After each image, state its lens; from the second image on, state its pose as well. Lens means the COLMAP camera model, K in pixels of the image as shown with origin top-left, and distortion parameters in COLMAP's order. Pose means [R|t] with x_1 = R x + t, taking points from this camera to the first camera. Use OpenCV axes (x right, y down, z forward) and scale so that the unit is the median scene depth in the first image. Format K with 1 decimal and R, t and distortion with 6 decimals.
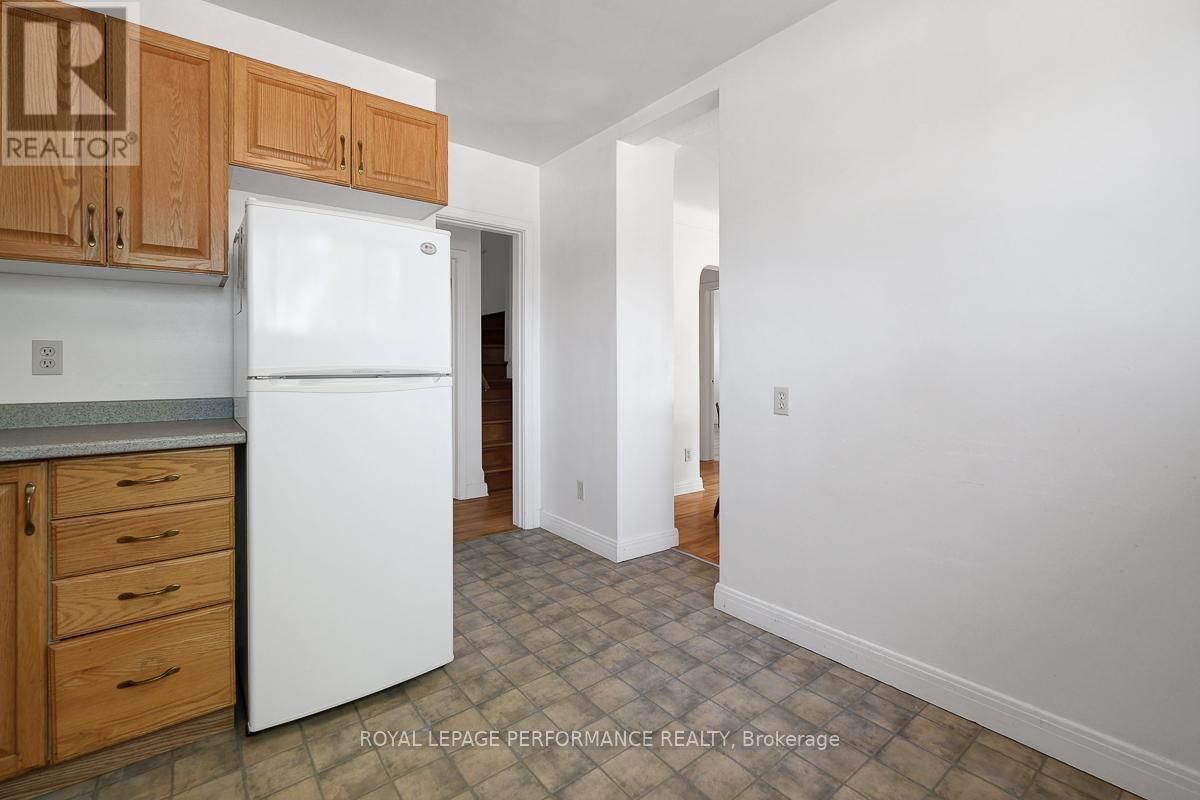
lens RADIAL K [[519.4, 0, 622.2], [0, 519.4, 369.3], [0, 0, 1]] dist [-0.012782, 0.000540]
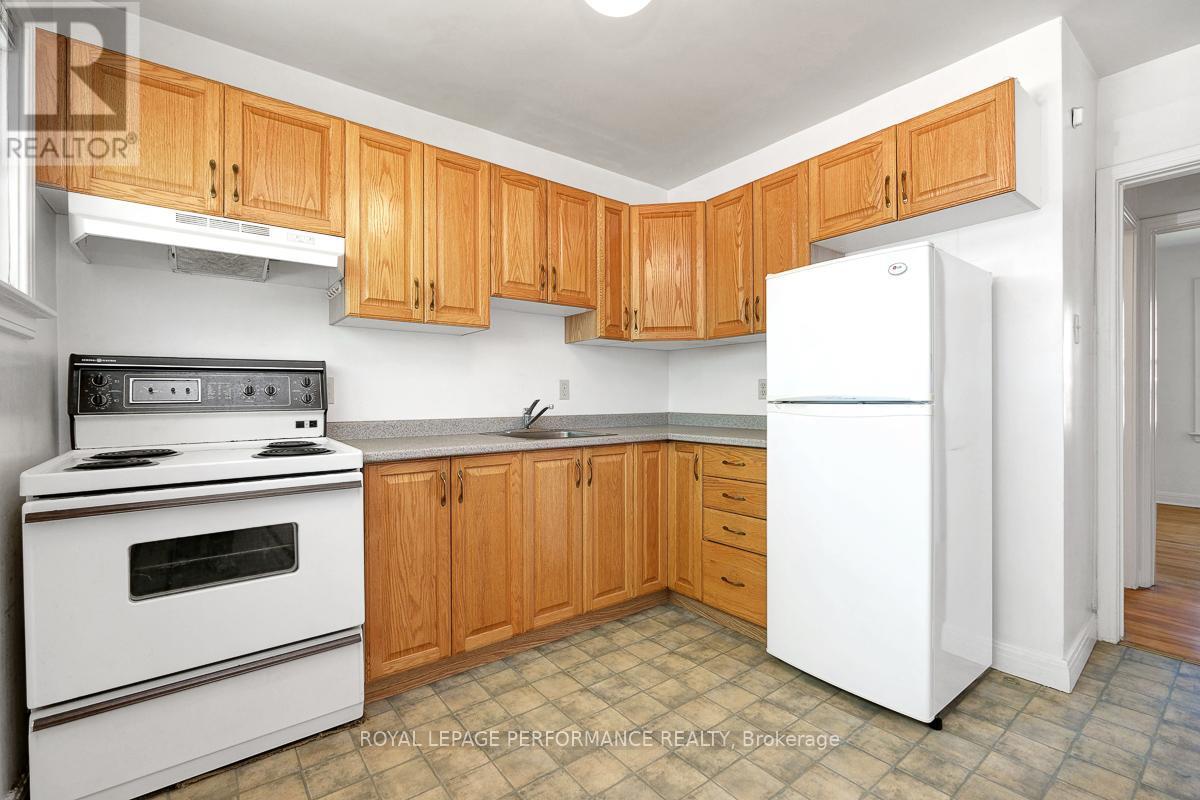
lens RADIAL K [[519.4, 0, 601.4], [0, 519.4, 400.3], [0, 0, 1]] dist [-0.012782, 0.000540]
pose [[-0.027980, 0.012033, -0.999536, 1.006509], [0.003578, 0.999922, 0.011937, -0.011194], [0.999602, -0.003242, -0.028021, 0.822135]]
